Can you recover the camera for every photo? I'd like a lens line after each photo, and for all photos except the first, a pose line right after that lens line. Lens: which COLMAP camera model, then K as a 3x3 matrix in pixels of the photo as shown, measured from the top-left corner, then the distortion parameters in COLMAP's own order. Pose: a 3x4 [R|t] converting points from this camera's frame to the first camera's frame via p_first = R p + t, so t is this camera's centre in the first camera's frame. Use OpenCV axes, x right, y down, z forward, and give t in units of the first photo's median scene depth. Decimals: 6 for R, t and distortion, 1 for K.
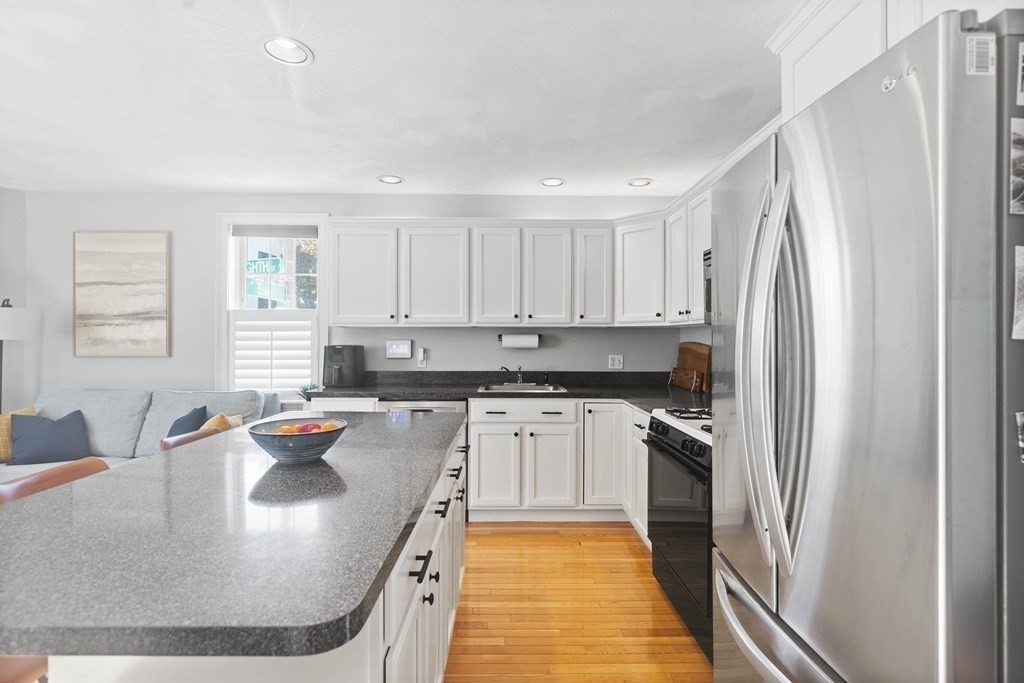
lens RADIAL K [[480.8, 0, 512.0], [0, 480.8, 341.5], [0, 0, 1]] dist [-0.002536, -0.001017]
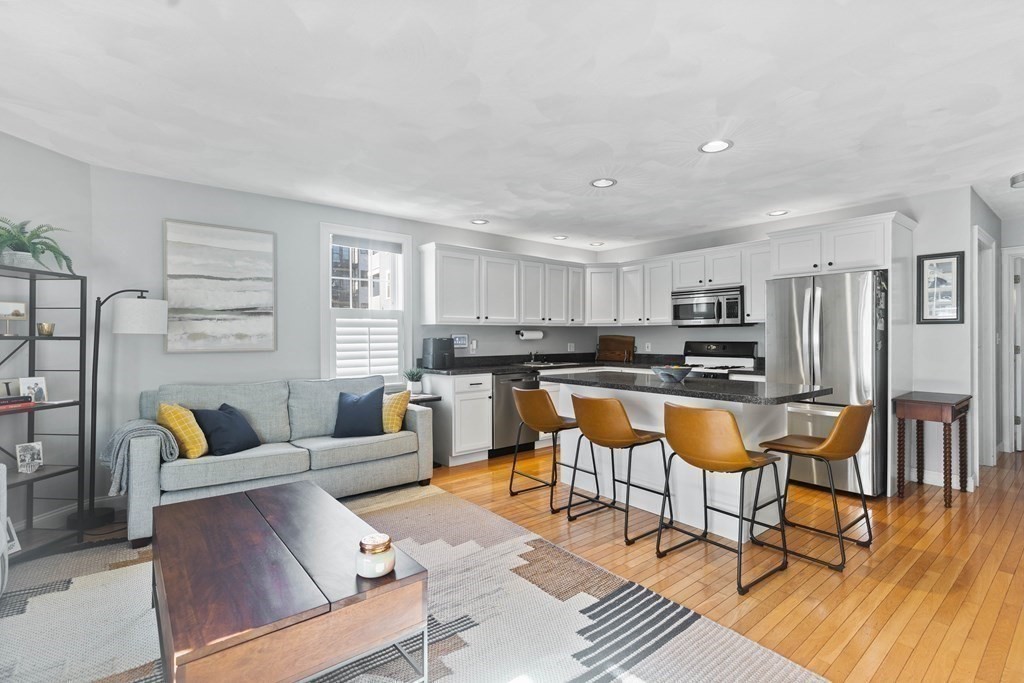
lens RADIAL K [[469.8, 0, 507.0], [0, 469.8, 337.9], [0, 0, 1]] dist [0.002039, 0.000166]
pose [[0.792045, -0.005898, 0.610434, -0.947711], [0.006618, 0.999978, 0.001075, 0.006373], [-0.610426, 0.003189, 0.792067, -0.144514]]
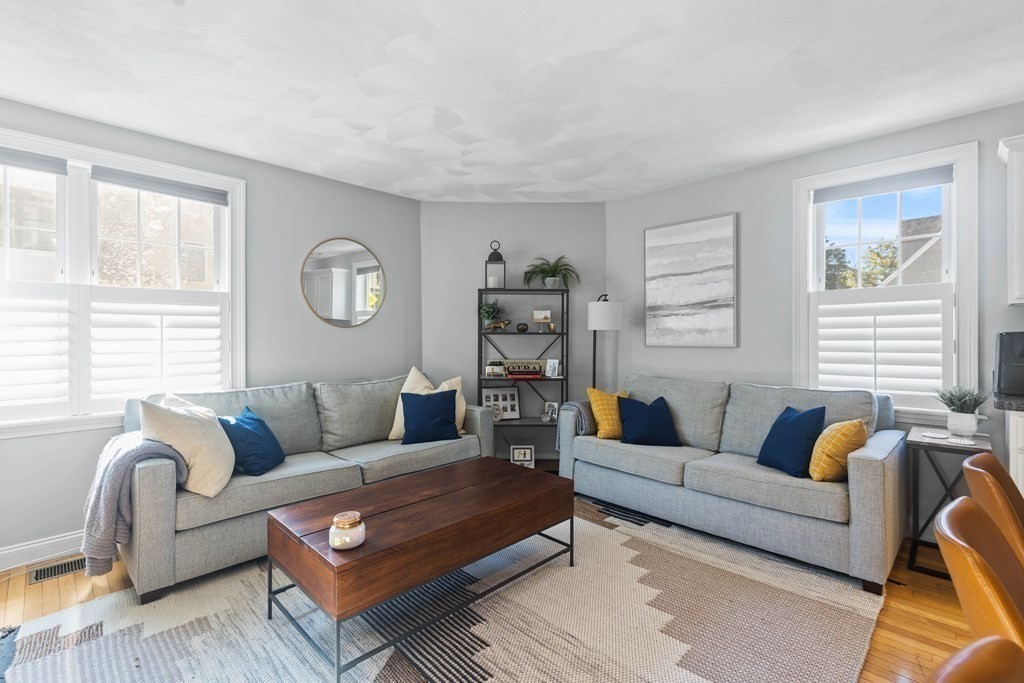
lens RADIAL K [[469.8, 0, 507.0], [0, 469.8, 337.9], [0, 0, 1]] dist [0.002039, 0.000166]
pose [[0.687375, -0.002493, -0.726299, -0.358567], [0.006450, 0.999976, 0.002672, 0.008923], [0.726274, -0.006521, 0.687374, 0.047451]]
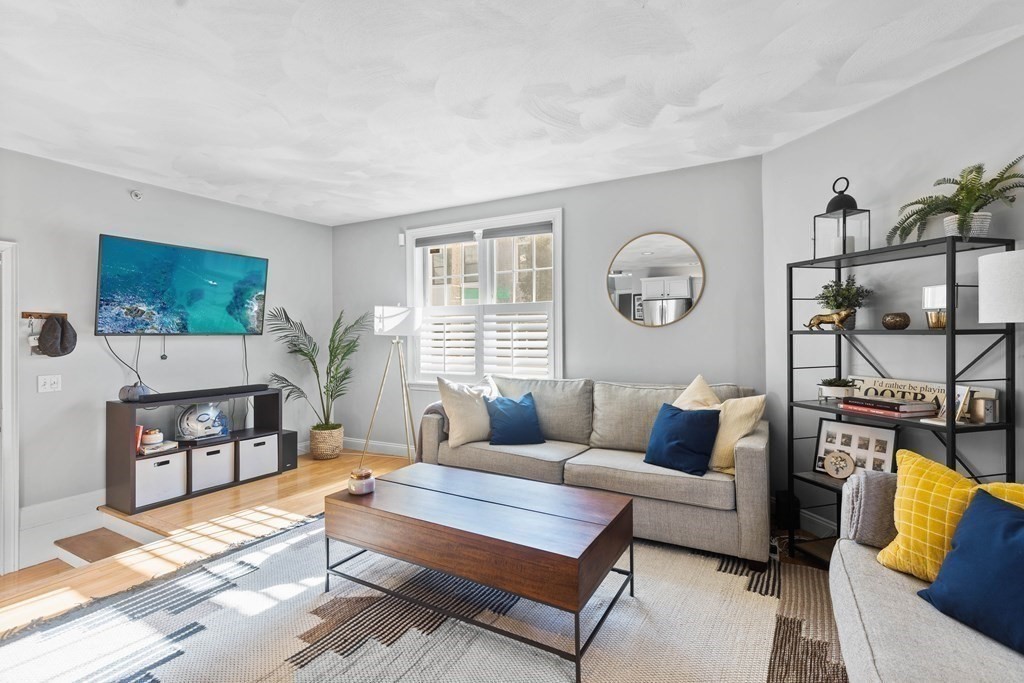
lens RADIAL K [[456.6, 0, 512.0], [0, 456.6, 341.5], [0, 0, 1]] dist [-0.000517, -0.000100]
pose [[-0.517931, 0.003791, -0.855414, -0.388745], [-0.000417, 0.999989, 0.004685, 0.011280], [0.855422, 0.002783, -0.517924, 0.726690]]
